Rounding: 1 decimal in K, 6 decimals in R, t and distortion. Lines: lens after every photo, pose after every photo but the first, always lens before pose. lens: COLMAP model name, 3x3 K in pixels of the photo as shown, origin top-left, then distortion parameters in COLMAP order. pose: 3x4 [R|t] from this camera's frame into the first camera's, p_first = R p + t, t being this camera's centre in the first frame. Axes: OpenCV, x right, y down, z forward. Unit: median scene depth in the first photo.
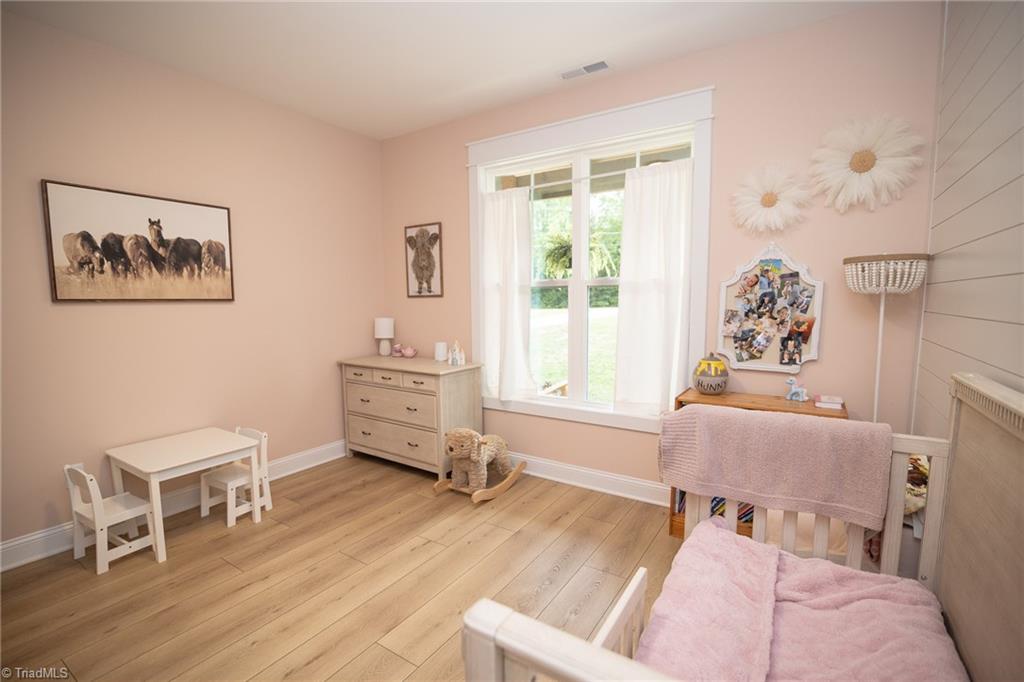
lens RADIAL K [[472.1, 0, 518.2], [0, 472.1, 346.0], [0, 0, 1]] dist [-0.012995, 0.000295]
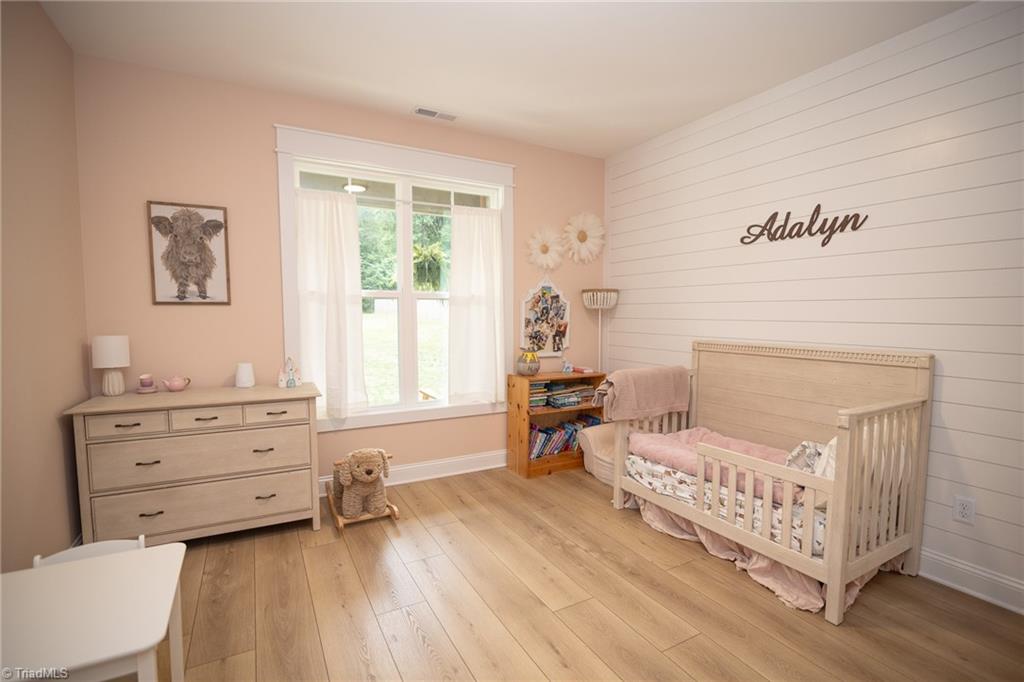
lens RADIAL K [[468.8, 0, 512.9], [0, 468.8, 341.9], [0, 0, 1]] dist [-0.019044, 0.000034]
pose [[0.463625, -0.046700, 0.884800, -0.884675], [0.081337, 0.996637, 0.009983, -0.020393], [-0.882290, 0.067339, 0.465864, 0.353802]]
